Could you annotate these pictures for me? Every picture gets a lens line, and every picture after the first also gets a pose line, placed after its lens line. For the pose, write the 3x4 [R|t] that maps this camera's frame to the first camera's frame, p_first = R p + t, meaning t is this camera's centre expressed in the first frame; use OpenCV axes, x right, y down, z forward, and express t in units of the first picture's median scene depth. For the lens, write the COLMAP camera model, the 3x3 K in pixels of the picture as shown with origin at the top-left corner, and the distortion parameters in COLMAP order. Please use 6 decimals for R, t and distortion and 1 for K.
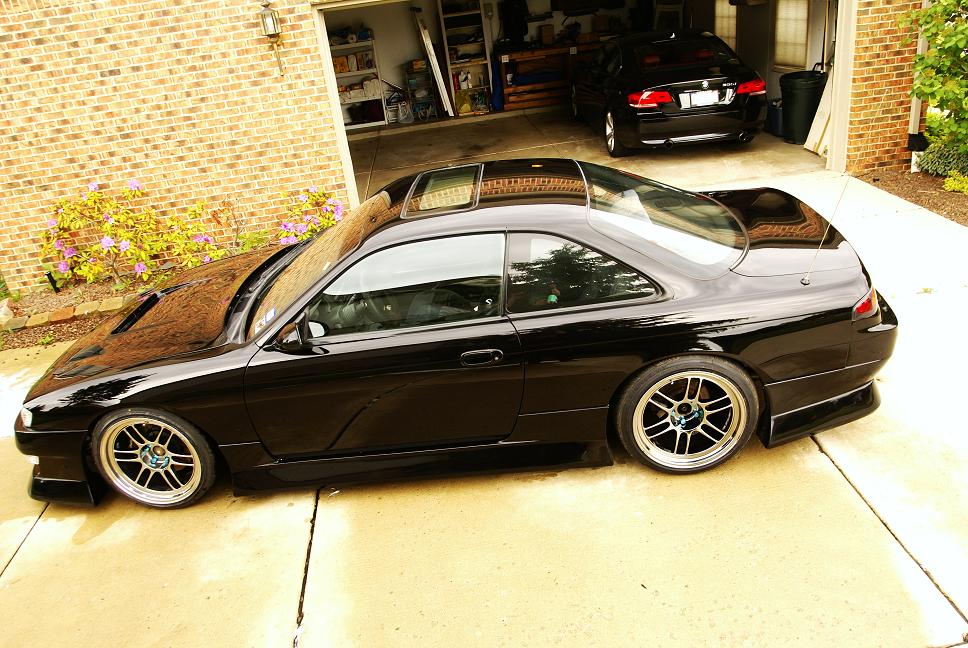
lens RADIAL K [[715.8, 0, 485.7], [0, 715.8, 327.4], [0, 0, 1]] dist [-0.077219, 0.029032]
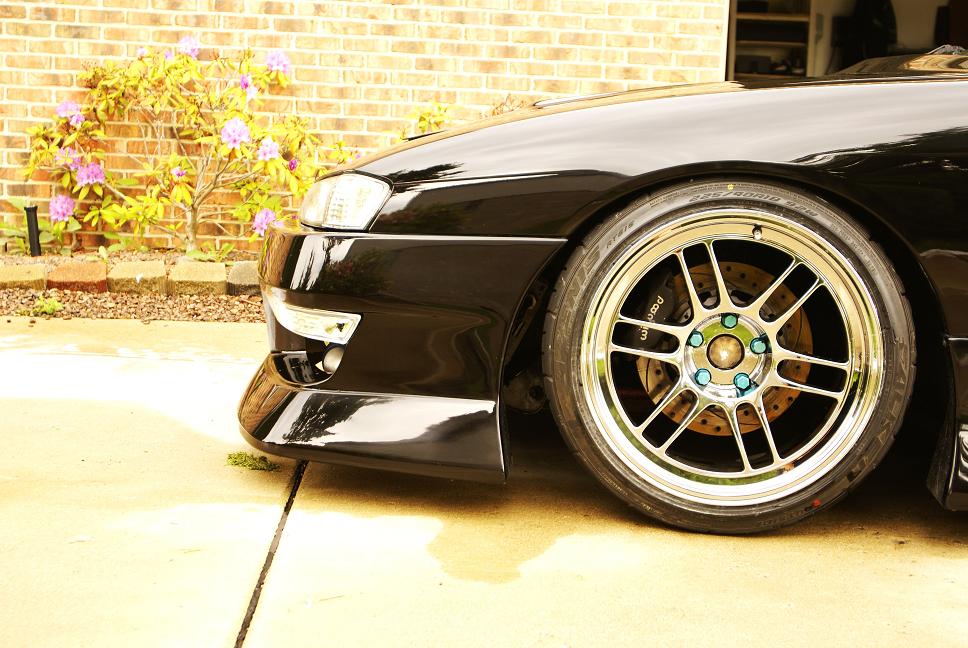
lens RADIAL K [[1399.9, 0, 483.3], [0, 1399.9, 323.7], [0, 0, 1]] dist [-0.002601, 0.000000]
pose [[0.986005, 0.164355, -0.027955, -0.317448], [-0.164600, 0.933084, -0.319783, 0.227217], [-0.026474, 0.319909, 0.947078, 0.189806]]
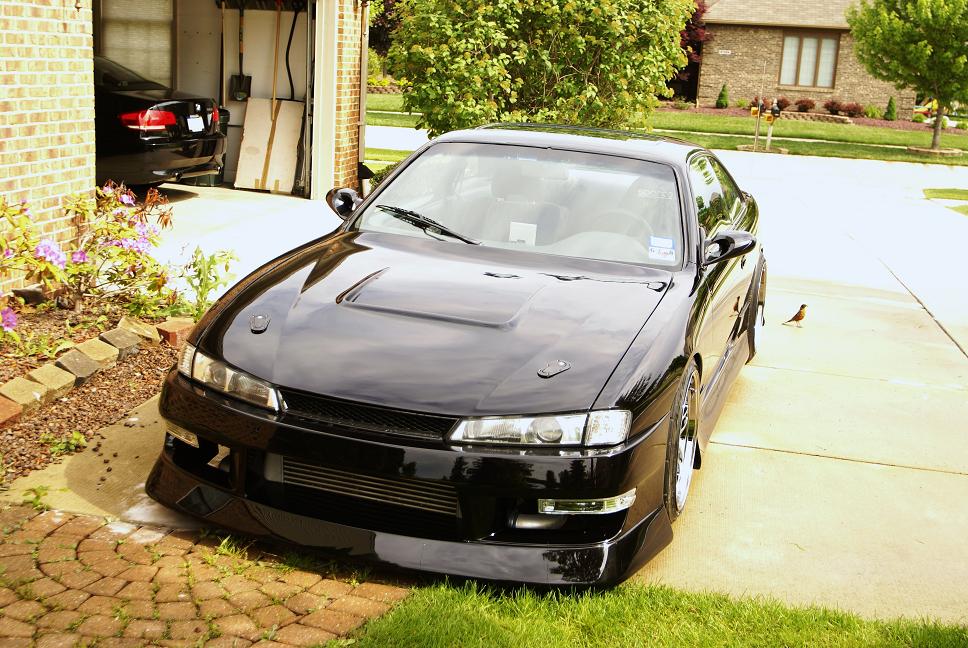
lens RADIAL K [[1168.7, 0, 483.5], [0, 1168.7, 323.7], [0, 0, 1]] dist [-0.011019, 0.000000]
pose [[0.261767, -0.074652, 0.962240, -1.176437], [0.311799, 0.950083, -0.011113, 0.032289], [-0.913378, 0.302934, 0.271976, 0.457297]]
